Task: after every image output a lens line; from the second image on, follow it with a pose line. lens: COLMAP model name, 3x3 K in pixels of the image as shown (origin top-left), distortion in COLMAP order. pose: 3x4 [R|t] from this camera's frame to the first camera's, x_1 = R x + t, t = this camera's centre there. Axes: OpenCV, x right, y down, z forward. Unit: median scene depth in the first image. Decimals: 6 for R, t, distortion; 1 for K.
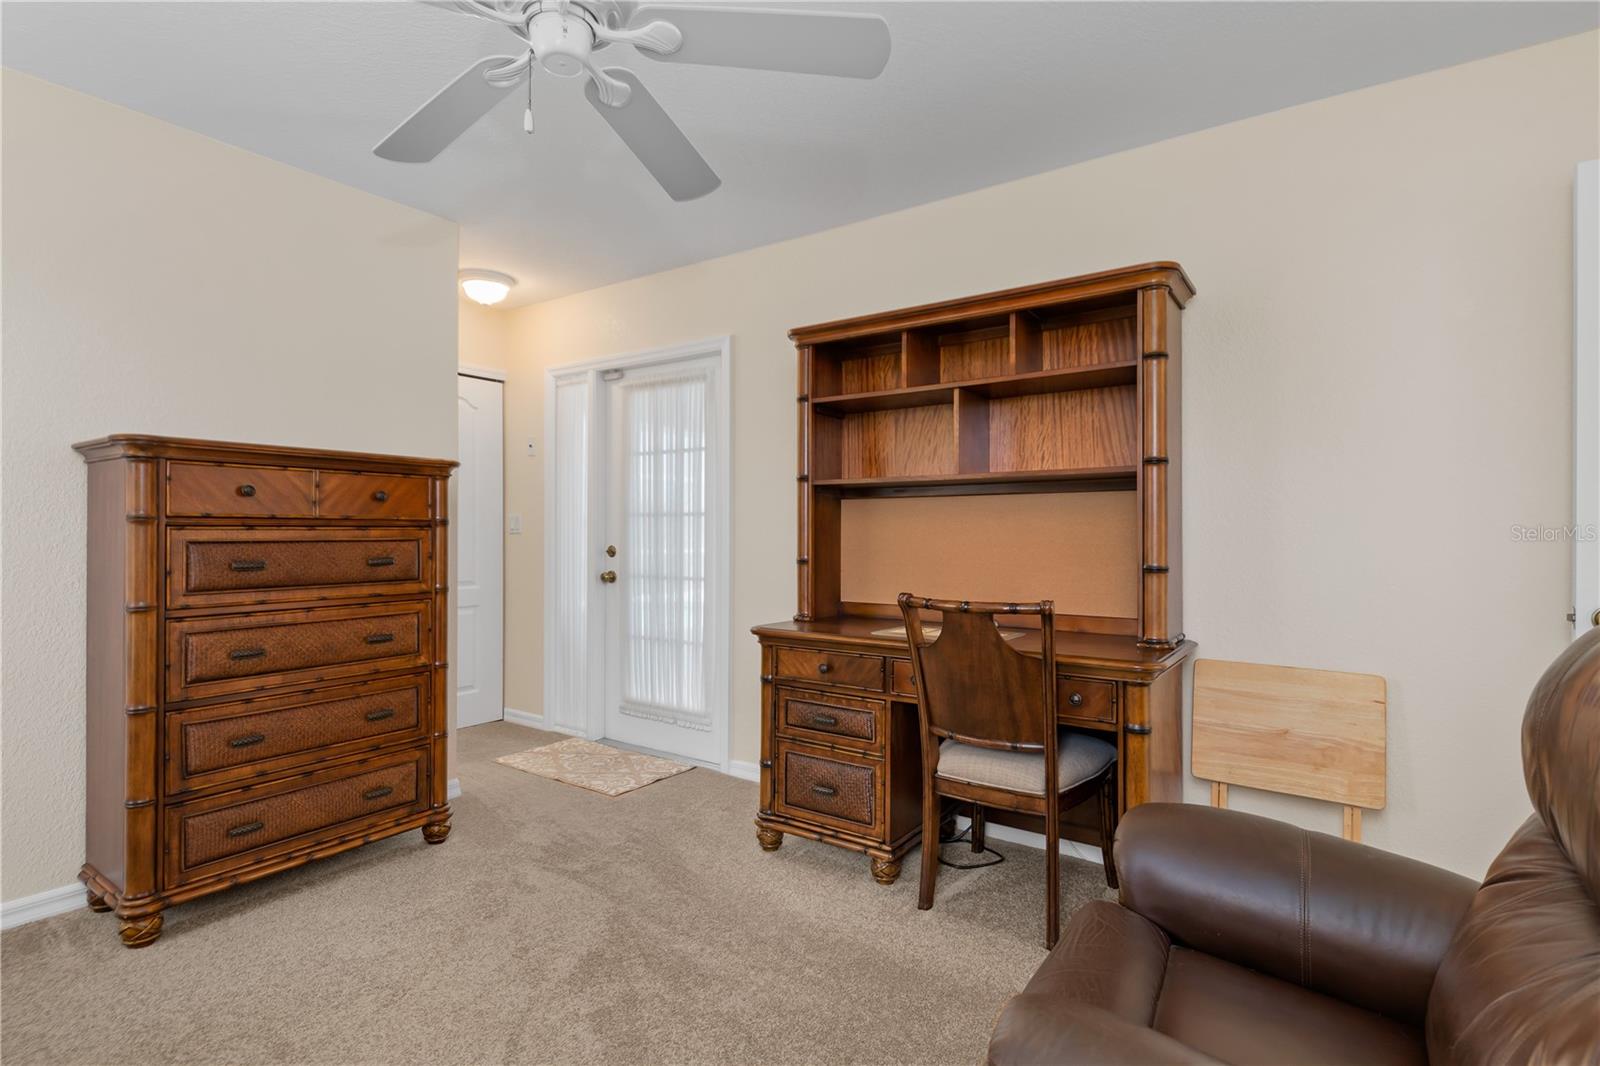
lens RADIAL K [[772.4, 0, 800.0], [0, 772.4, 533.0], [0, 0, 1]] dist [0.001024, -0.000592]
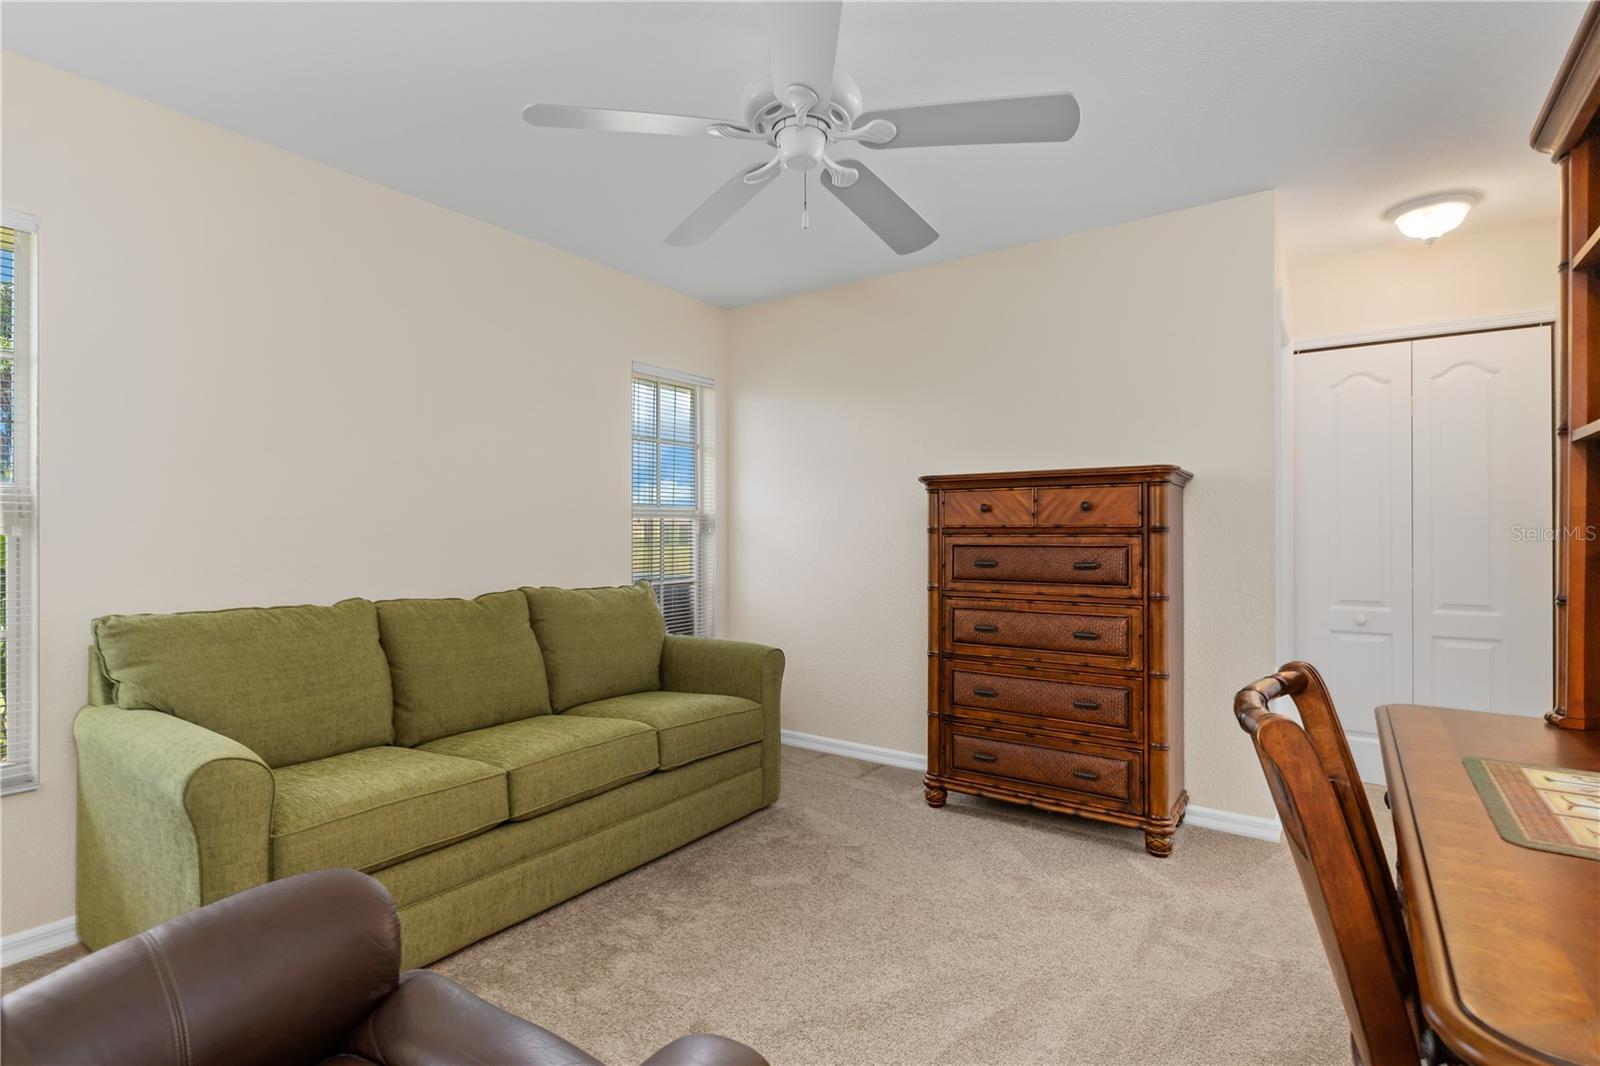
lens RADIAL K [[772.4, 0, 800.0], [0, 772.4, 533.0], [0, 0, 1]] dist [0.001024, -0.000592]
pose [[-0.004885, -0.000958, -0.999988, 0.601898], [-0.000187, 1.000000, -0.000957, -0.008828], [0.999988, 0.000182, -0.004885, 0.642470]]
